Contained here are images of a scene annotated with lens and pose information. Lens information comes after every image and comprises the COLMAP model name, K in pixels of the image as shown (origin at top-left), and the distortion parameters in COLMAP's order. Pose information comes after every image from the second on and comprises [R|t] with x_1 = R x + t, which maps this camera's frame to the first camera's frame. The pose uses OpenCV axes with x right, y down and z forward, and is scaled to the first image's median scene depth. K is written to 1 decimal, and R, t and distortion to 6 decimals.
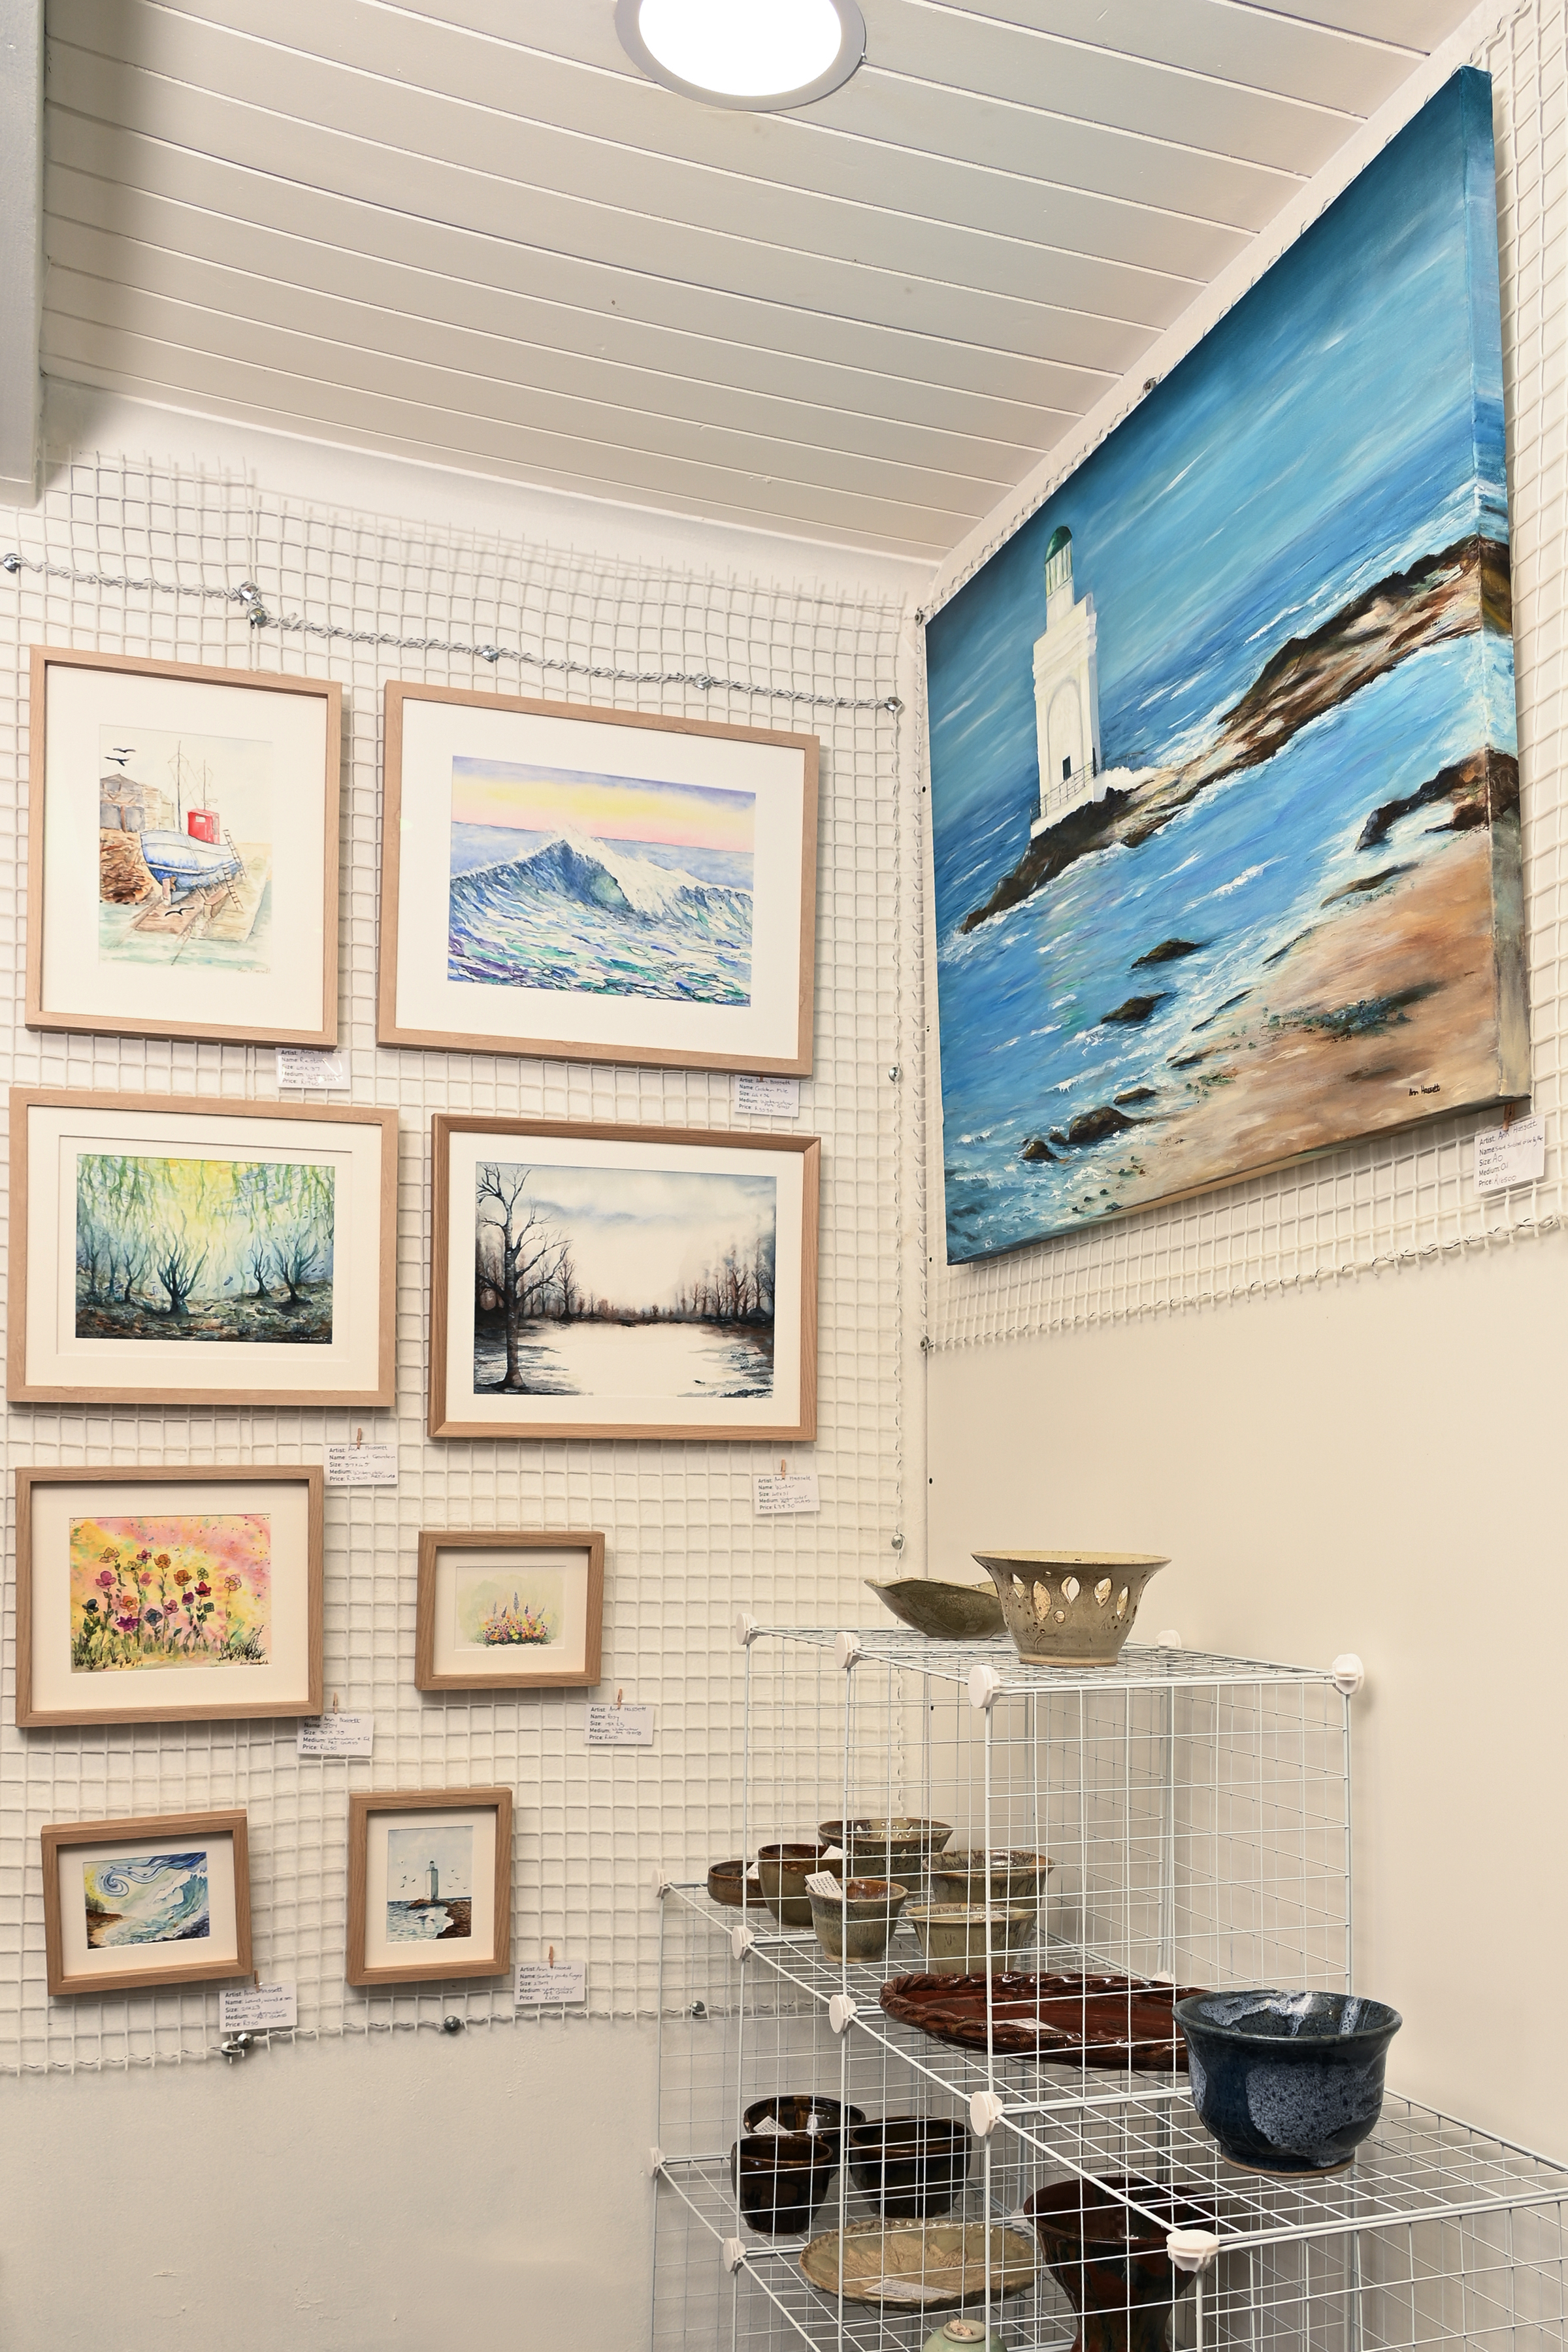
lens RADIAL K [[2194.0, 0, 916.1], [0, 2194.0, 1449.8], [0, 0, 1]] dist [-0.018187, 0.022599]
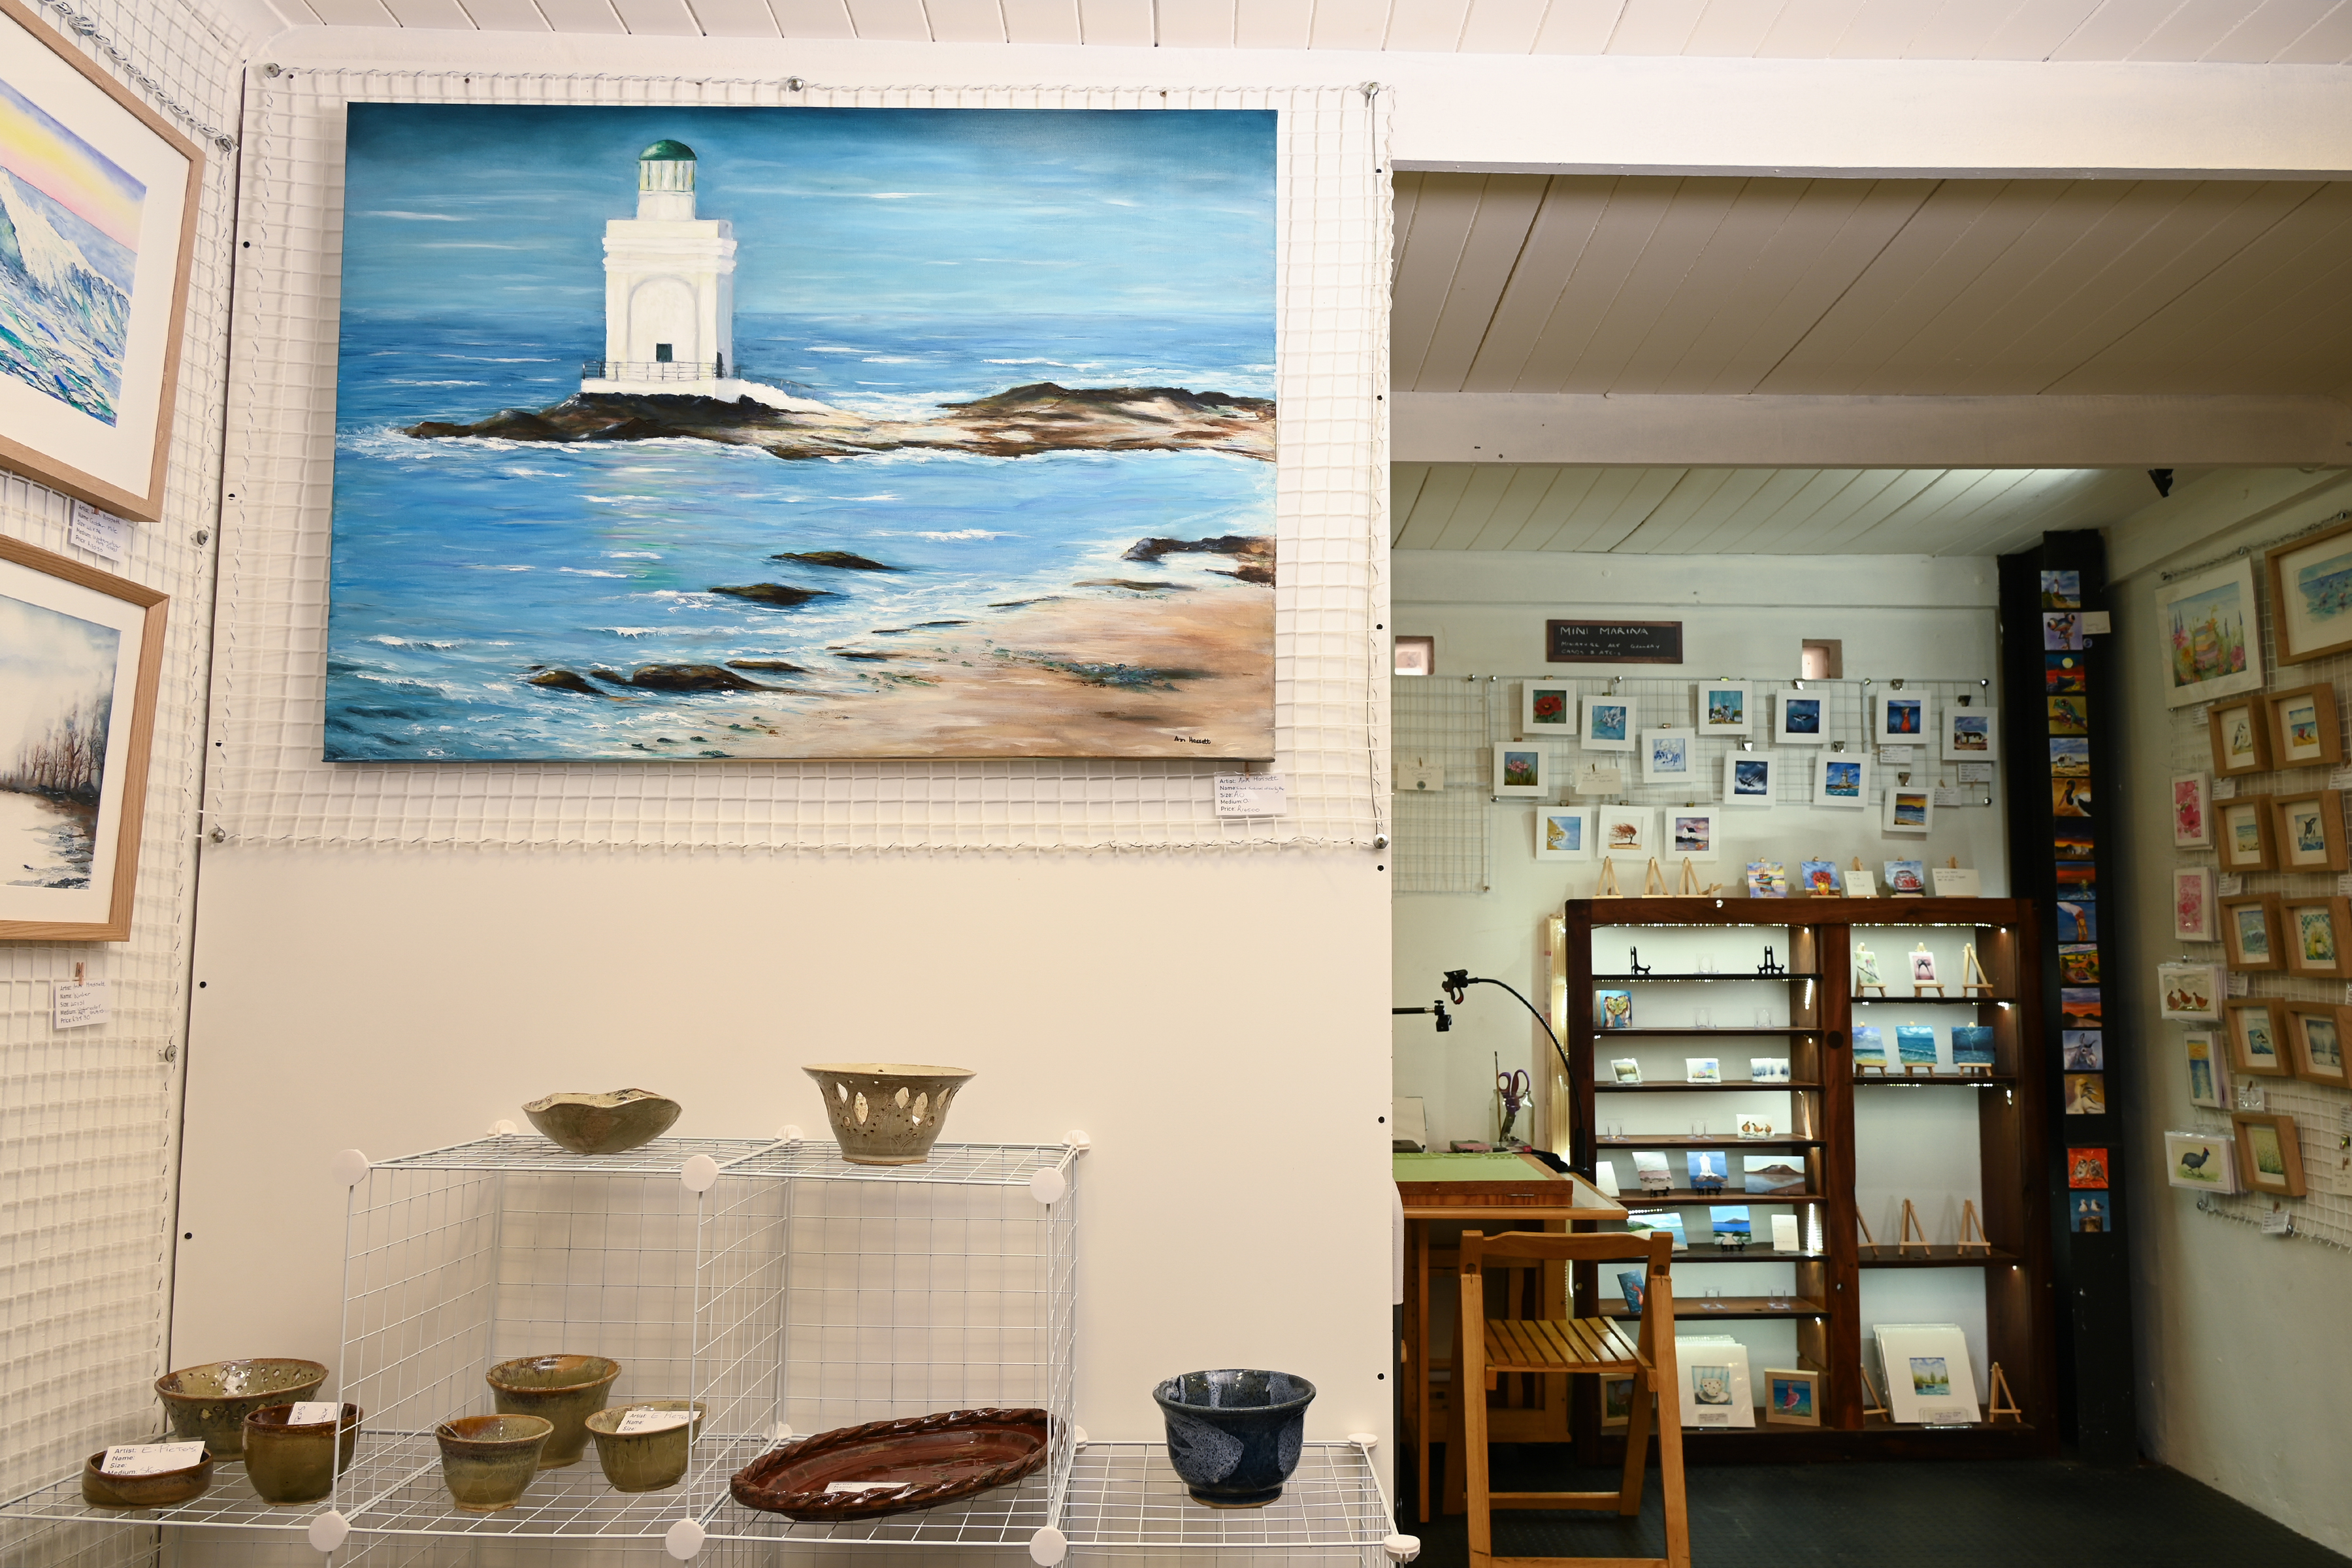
lens RADIAL K [[1655.6, 0, 1235.3], [0, 1655.6, 815.2], [0, 0, 1]] dist [-0.002767, 0.007290]
pose [[0.351364, 0.091413, 0.931766, -0.618910], [-0.032557, 0.995813, -0.085419, -0.015052], [-0.935673, -0.000322, 0.352869, 0.450449]]
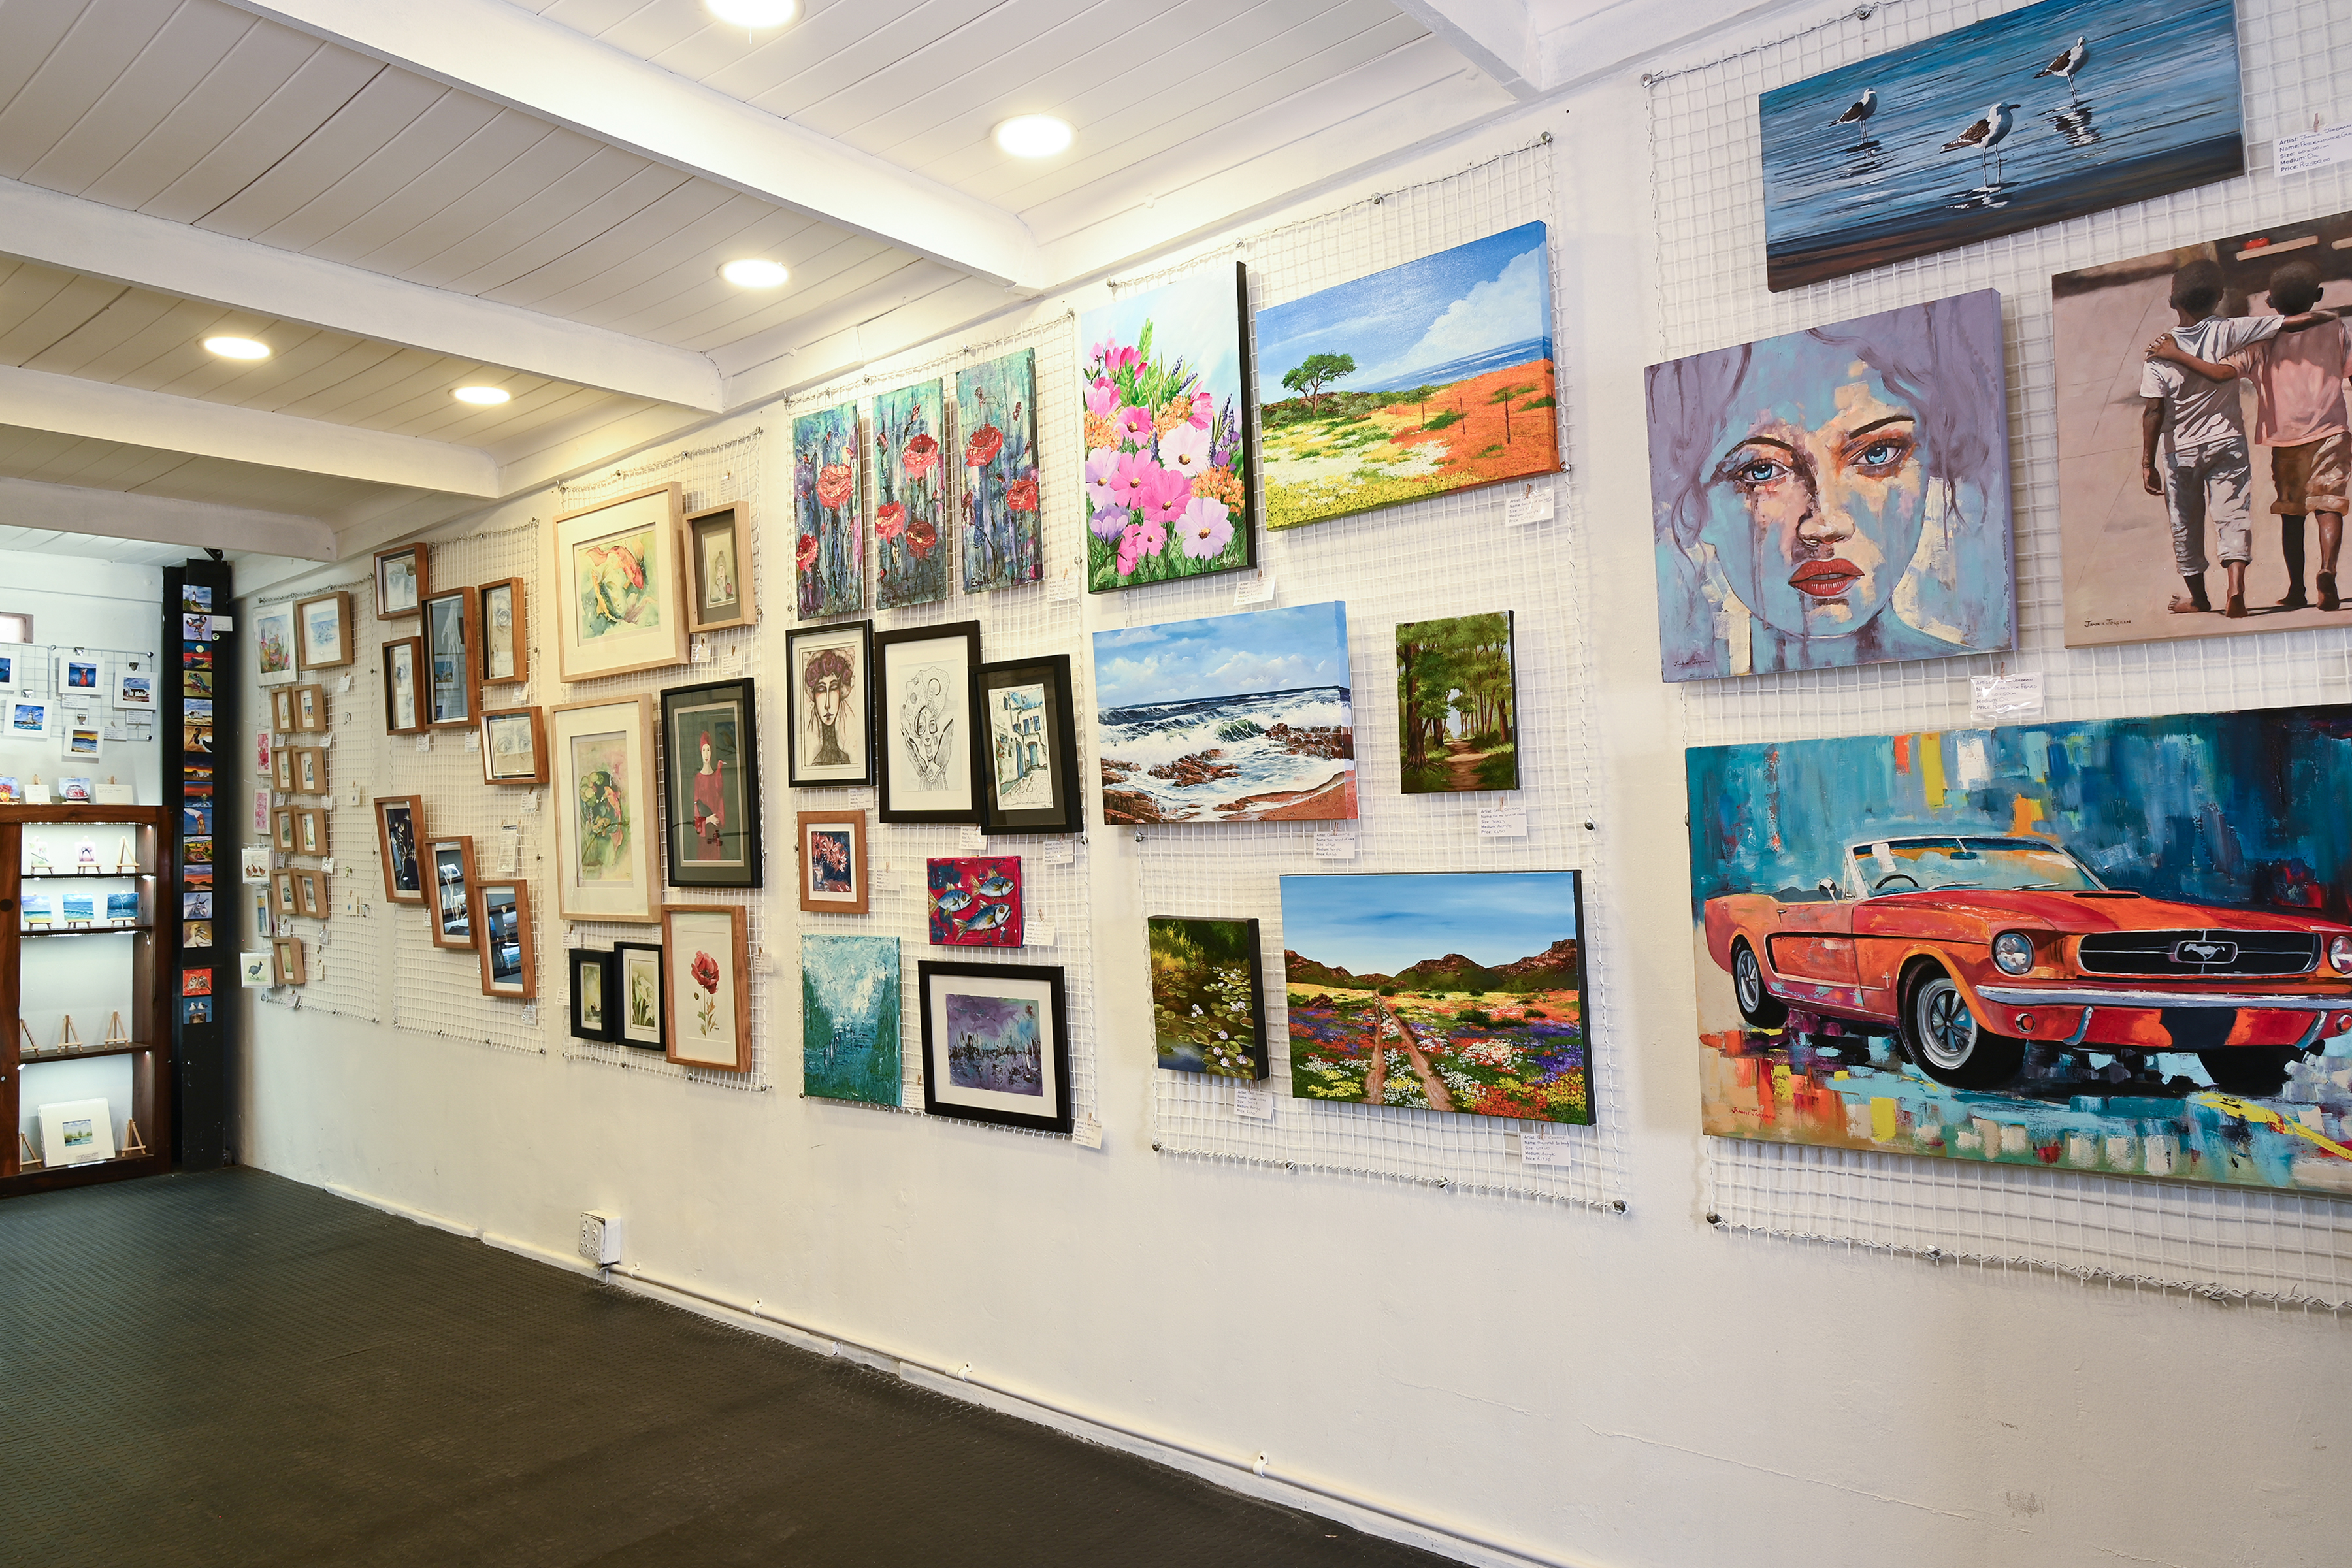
lens RADIAL K [[1599.4, 0, 1151.6], [0, 1599.4, 809.0], [0, 0, 1]] dist [-0.008920, 0.009273]
pose [[-0.463283, 0.031124, 0.885664, -1.658466], [-0.012203, 0.999064, -0.041492, -0.013695], [-0.886126, -0.030031, -0.462469, 0.057358]]
